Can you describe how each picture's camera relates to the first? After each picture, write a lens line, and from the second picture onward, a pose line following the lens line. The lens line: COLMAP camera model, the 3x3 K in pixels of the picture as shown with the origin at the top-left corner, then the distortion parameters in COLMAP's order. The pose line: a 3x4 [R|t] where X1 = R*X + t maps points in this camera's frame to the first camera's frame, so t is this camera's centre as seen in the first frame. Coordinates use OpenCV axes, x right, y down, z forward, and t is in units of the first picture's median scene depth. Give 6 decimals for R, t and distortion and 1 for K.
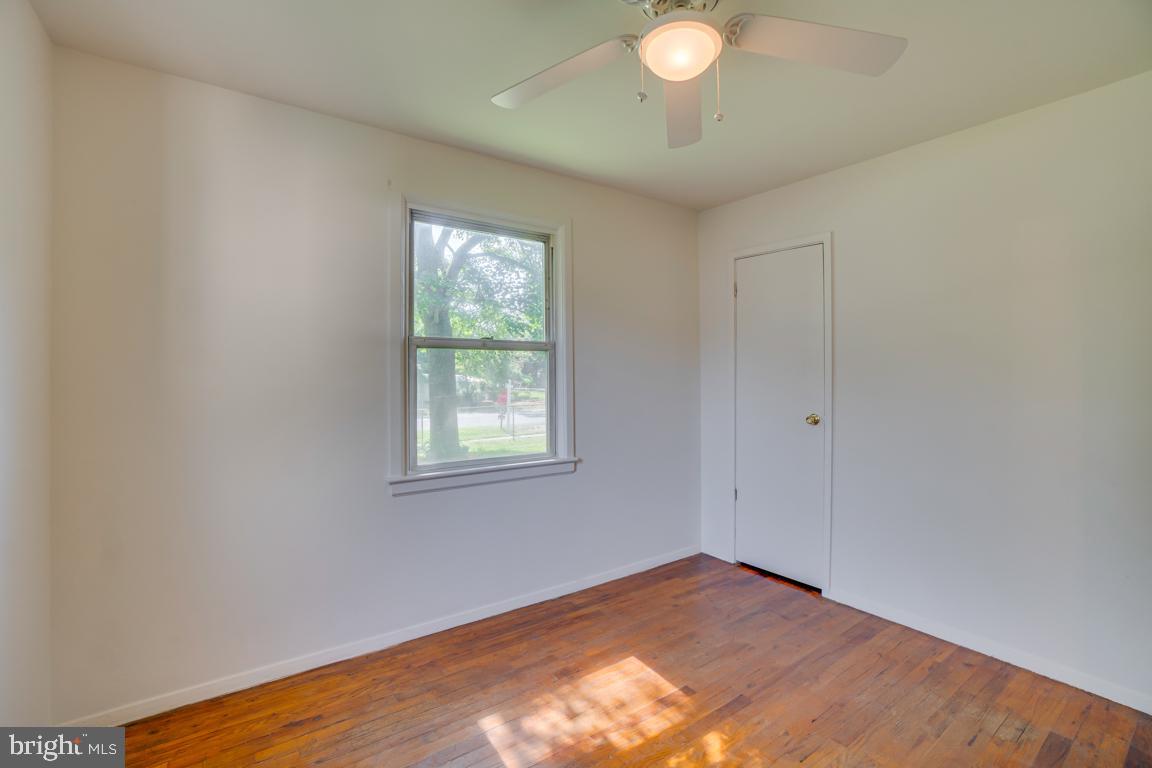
lens RADIAL K [[525.7, 0, 572.0], [0, 525.7, 370.5], [0, 0, 1]] dist [-0.061207, 0.024290]
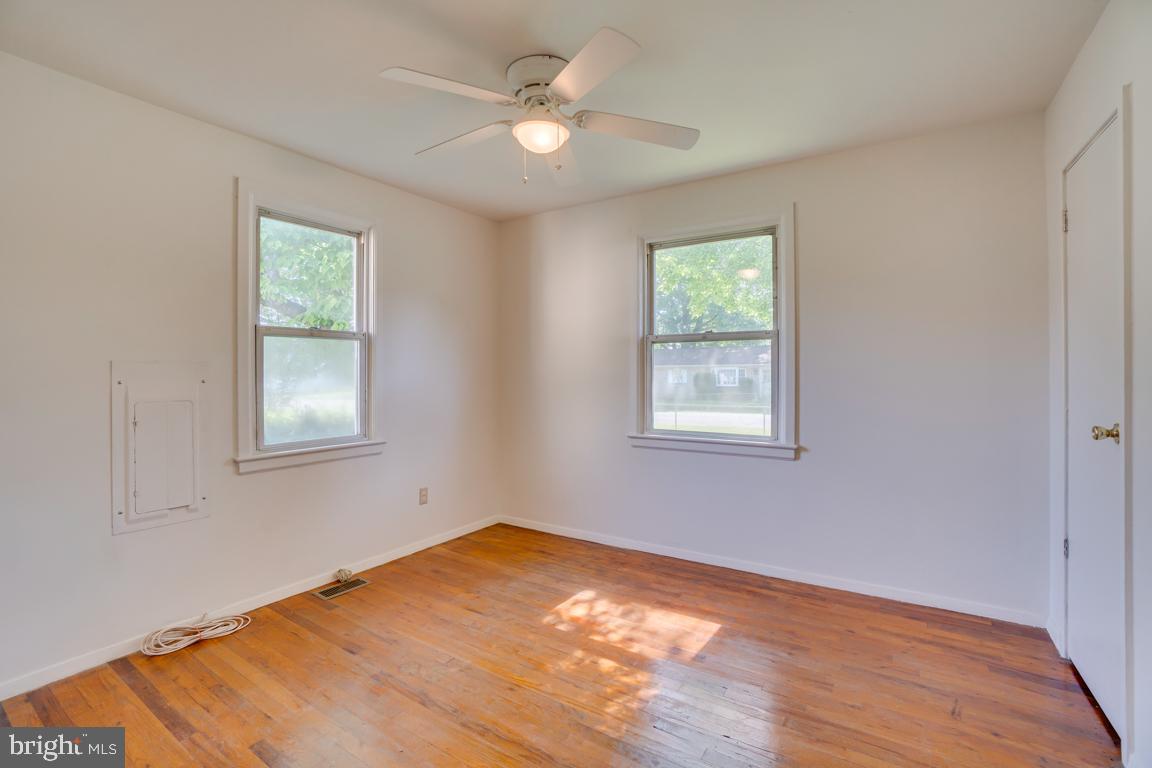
lens RADIAL K [[511.9, 0, 579.1], [0, 511.9, 372.6], [0, 0, 1]] dist [-0.056686, 0.021491]
pose [[0.363254, -0.004435, -0.931680, 0.865781], [0.005132, 0.999983, -0.002759, 0.035546], [0.931676, -0.003779, 0.363270, 0.319837]]
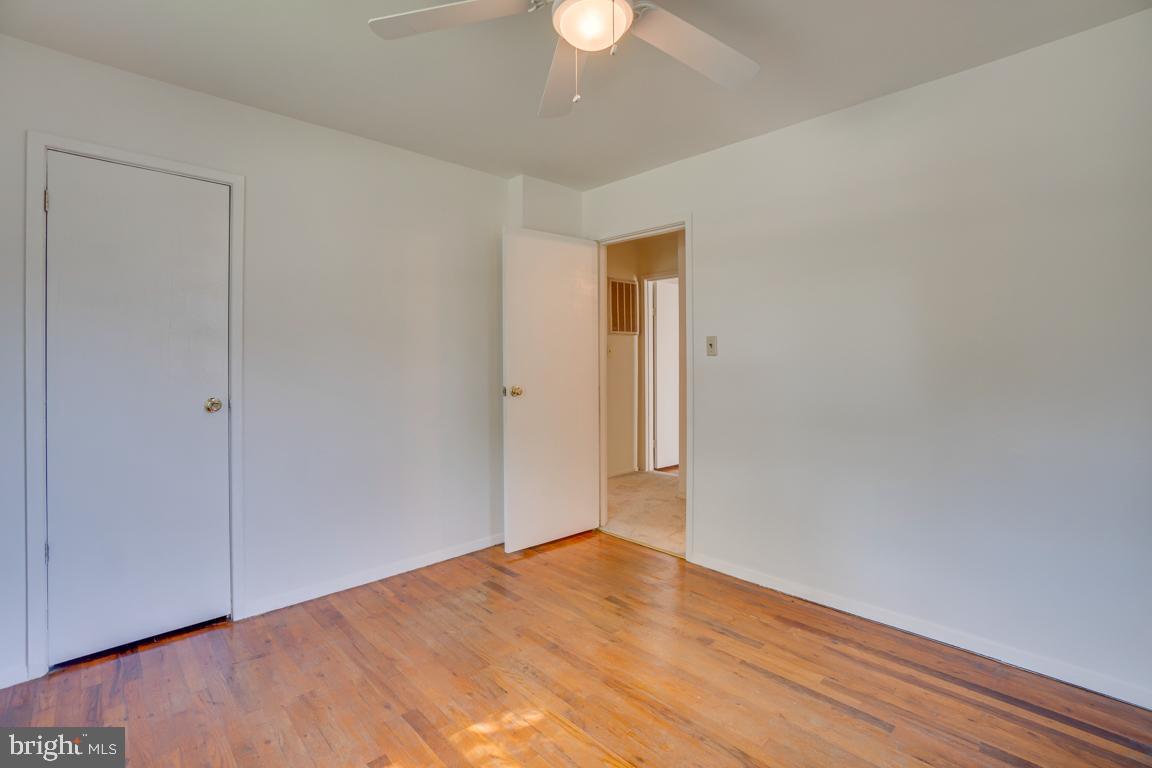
lens RADIAL K [[511.9, 0, 579.1], [0, 511.9, 372.6], [0, 0, 1]] dist [-0.056686, 0.021491]
pose [[-0.141073, -0.025038, 0.989682, -0.408505], [0.005006, 0.999649, 0.026004, 0.030008], [-0.989986, 0.008622, -0.140899, 0.640621]]
